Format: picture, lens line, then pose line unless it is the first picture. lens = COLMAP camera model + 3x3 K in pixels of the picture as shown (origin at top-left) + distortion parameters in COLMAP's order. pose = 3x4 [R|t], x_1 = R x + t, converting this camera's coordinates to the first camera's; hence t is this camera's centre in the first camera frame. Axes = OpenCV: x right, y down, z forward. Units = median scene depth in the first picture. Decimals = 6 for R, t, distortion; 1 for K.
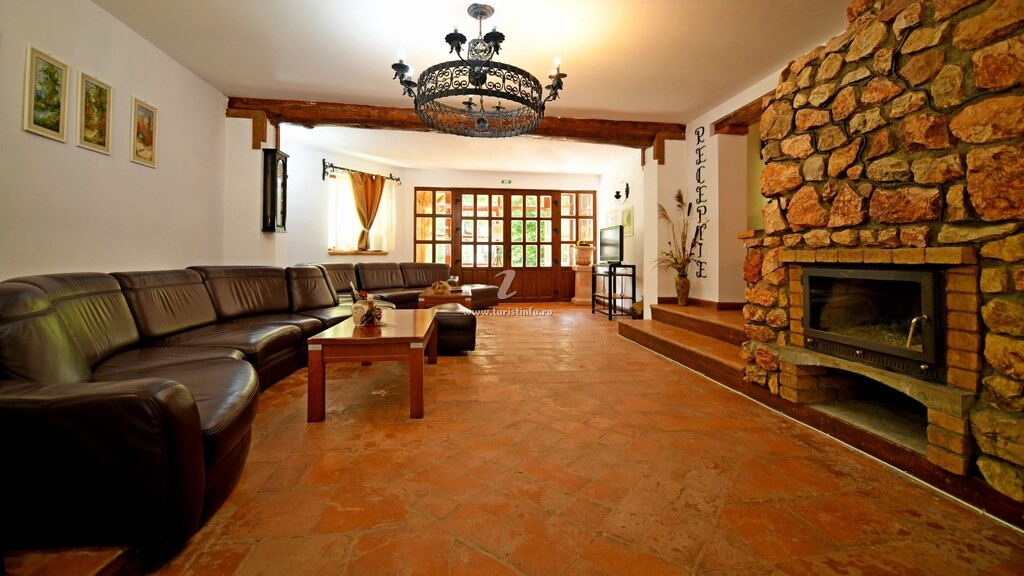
lens RADIAL K [[412.8, 0, 511.5], [0, 412.8, 252.1], [0, 0, 1]] dist [-0.000794, -0.000172]
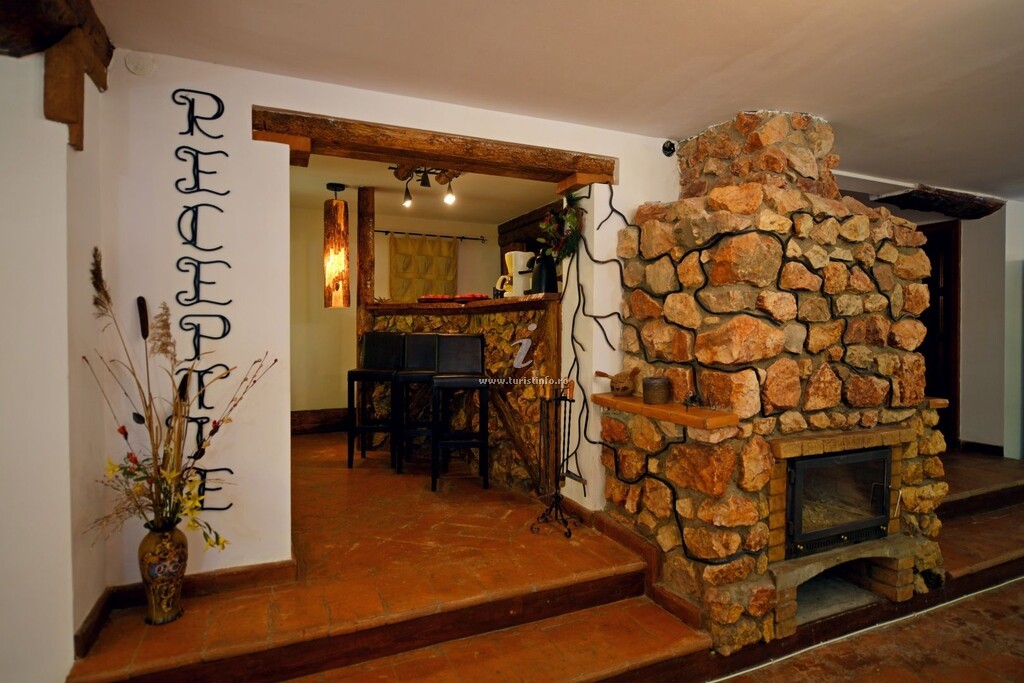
lens RADIAL K [[548.6, 0, 512.1], [0, 548.6, 333.8], [0, 0, 1]] dist [-0.004966, -0.000937]
pose [[-0.286755, -0.014154, 0.957899, -0.141662], [-0.011417, 0.999870, 0.011356, -0.200251], [-0.957936, -0.007680, -0.286879, 1.708928]]
